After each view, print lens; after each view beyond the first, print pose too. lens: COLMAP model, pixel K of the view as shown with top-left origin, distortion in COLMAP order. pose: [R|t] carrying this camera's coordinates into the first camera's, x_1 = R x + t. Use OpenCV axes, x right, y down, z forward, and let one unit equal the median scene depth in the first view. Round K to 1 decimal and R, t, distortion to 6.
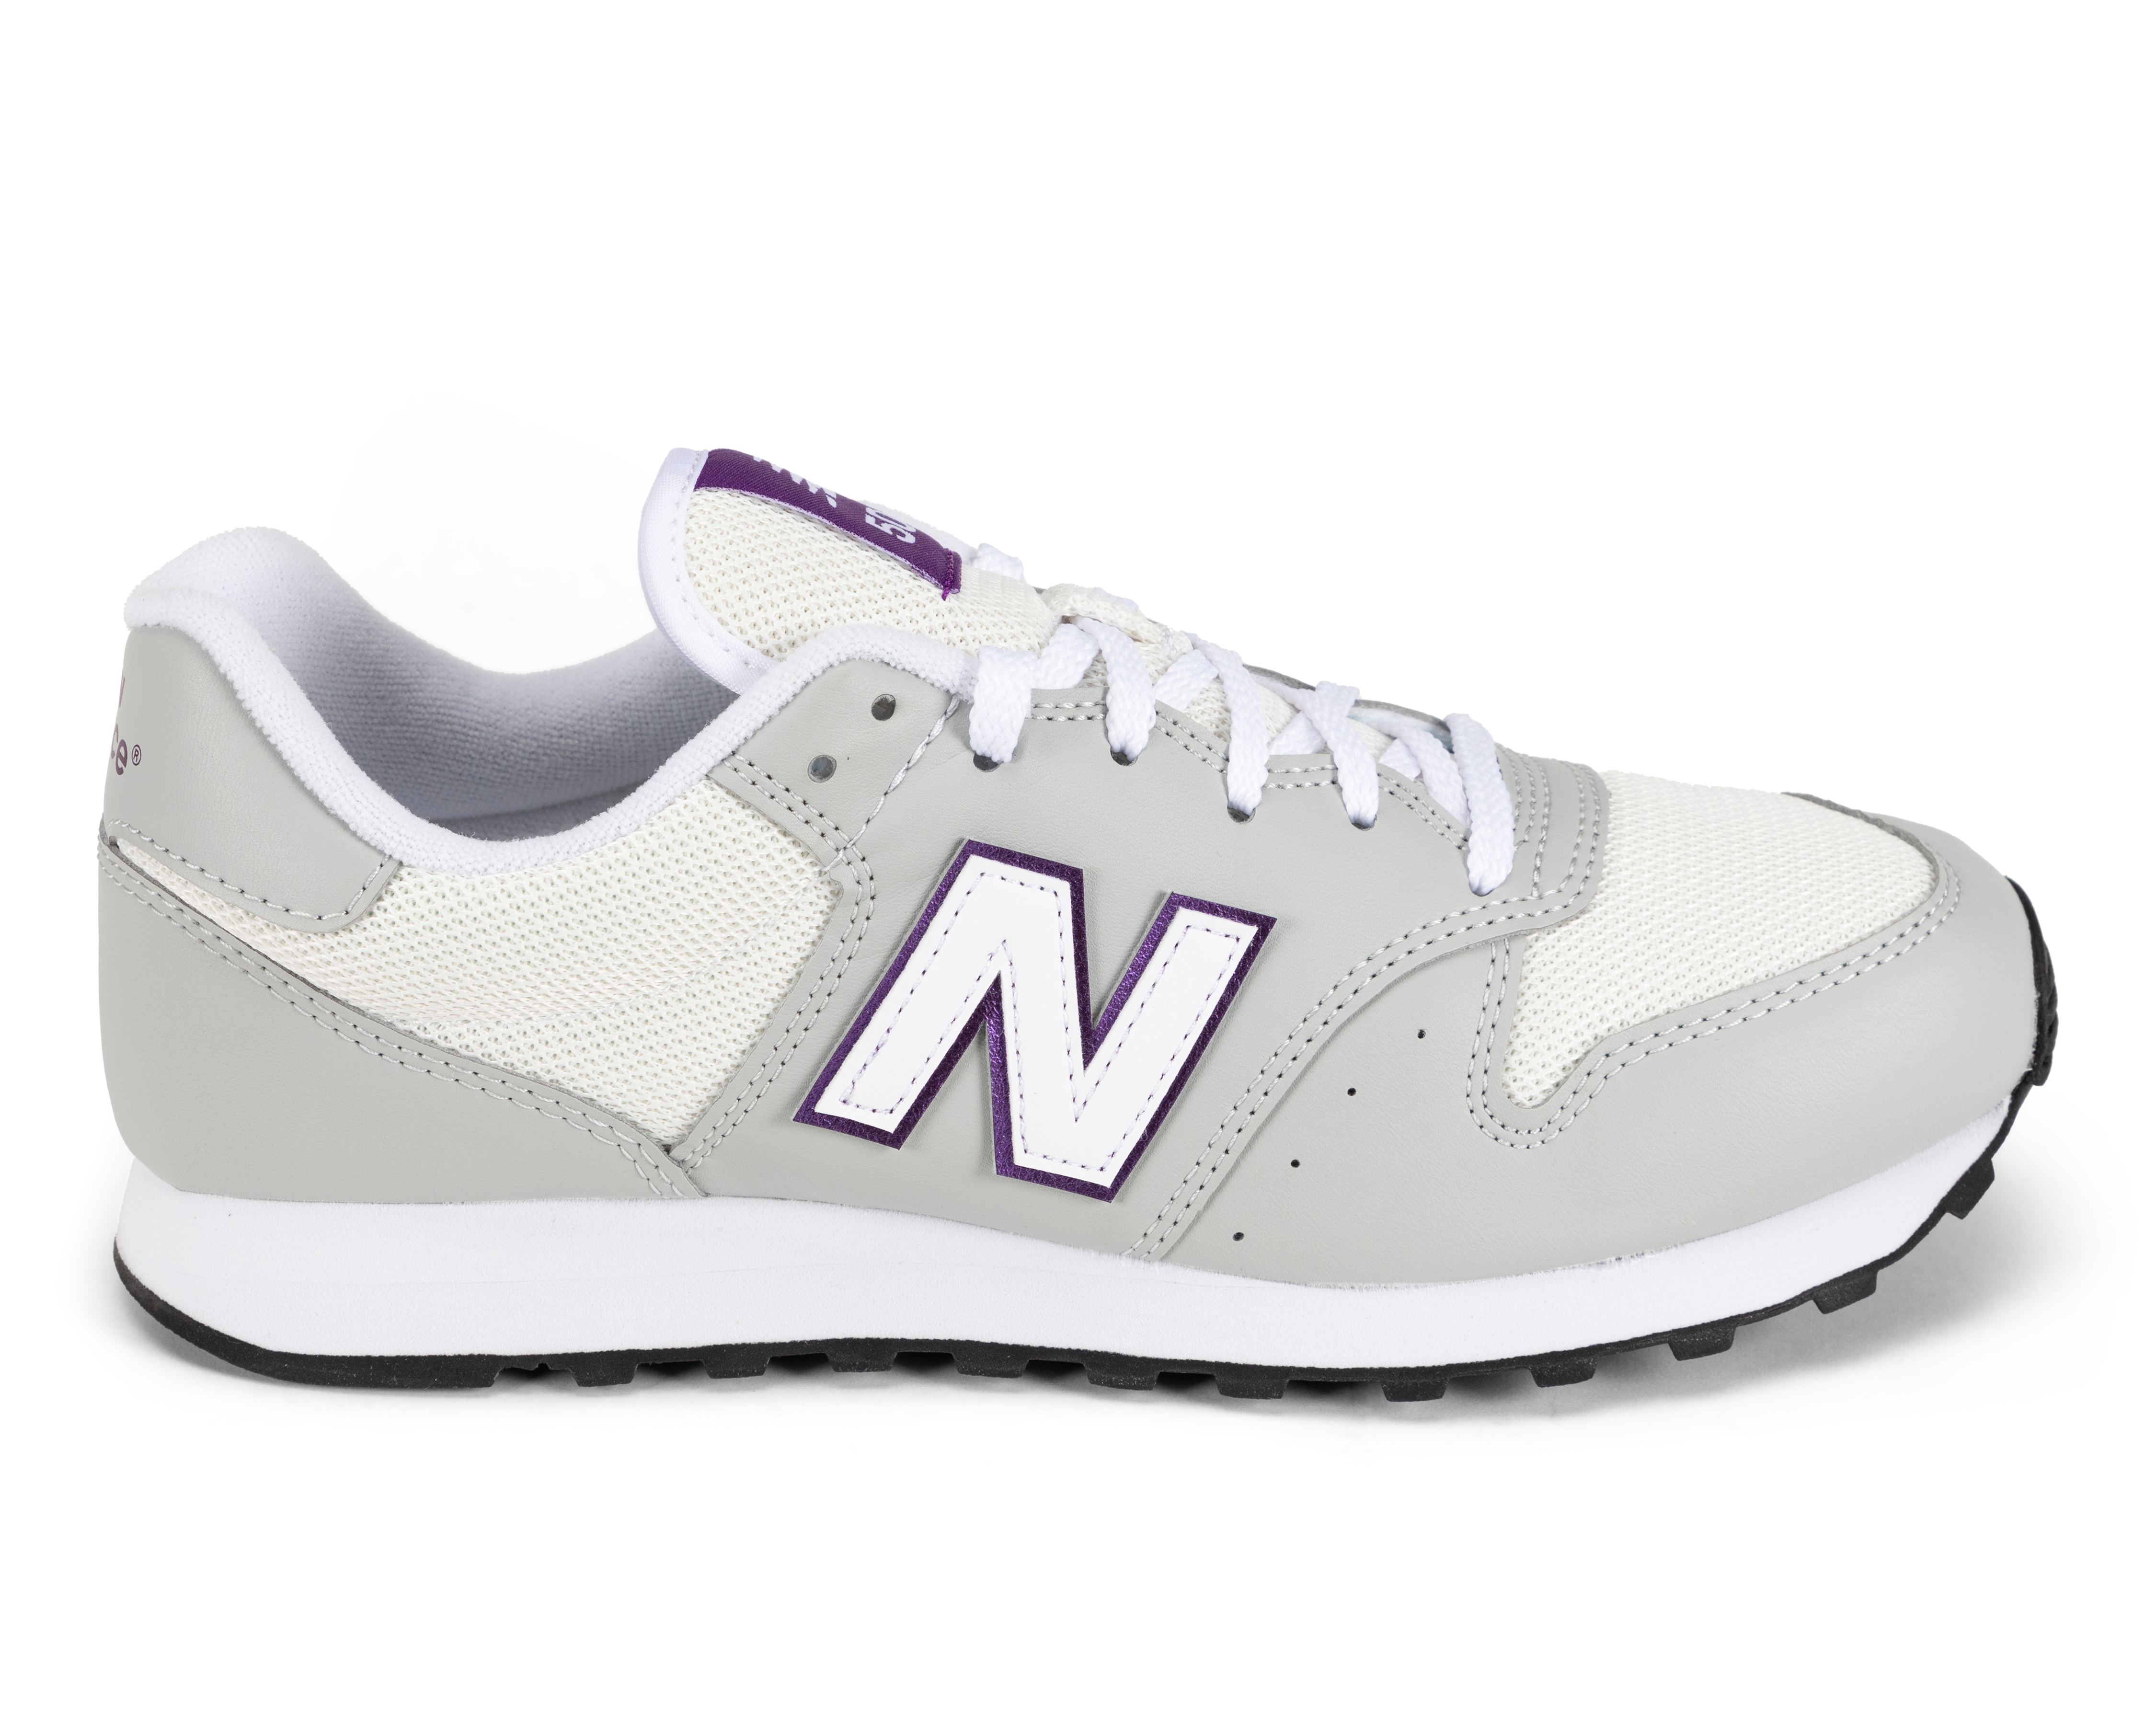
lens RADIAL K [[4059.0, 0, 1129.7], [0, 4059.0, 861.9], [0, 0, 1]] dist [0.144705, 0.113778]
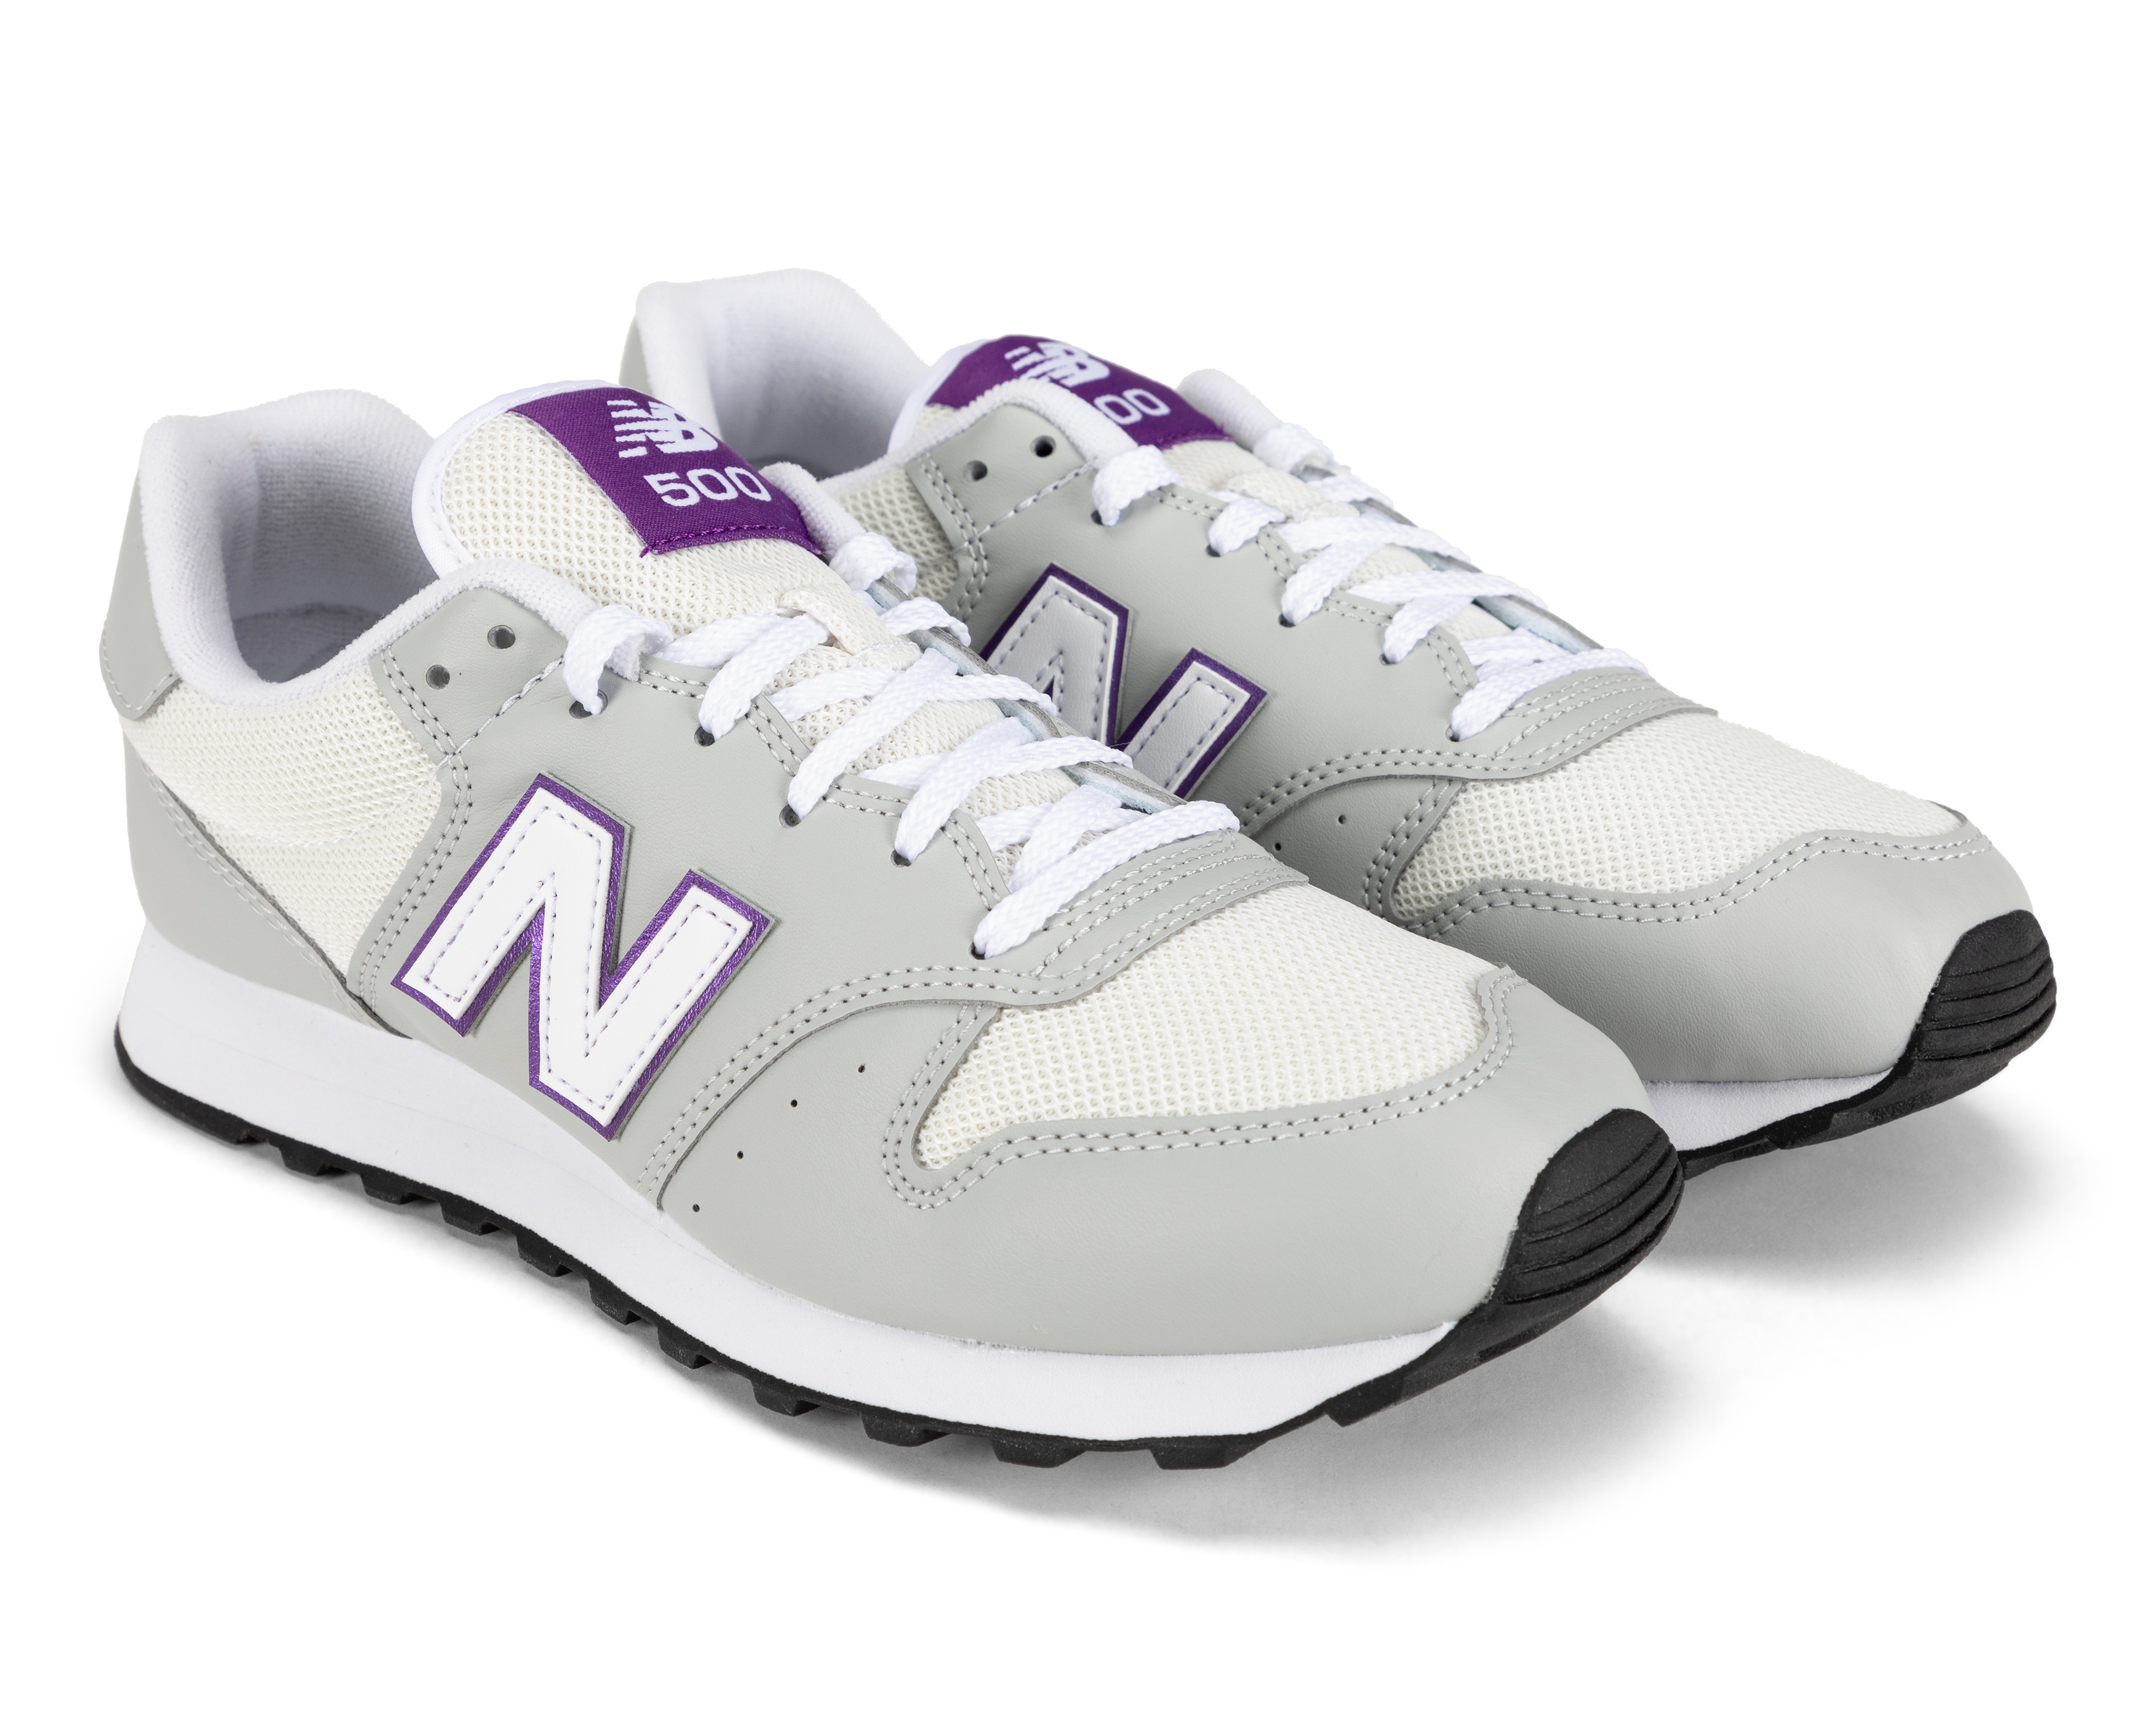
lens RADIAL K [[4059.0, 0, 1129.7], [0, 4059.0, 861.9], [0, 0, 1]] dist [0.144705, 0.113778]
pose [[0.755934, 0.240201, -0.608989, 0.732286], [-0.230124, 0.968384, 0.096305, -0.121084], [0.612868, 0.067343, 0.787310, 0.245153]]
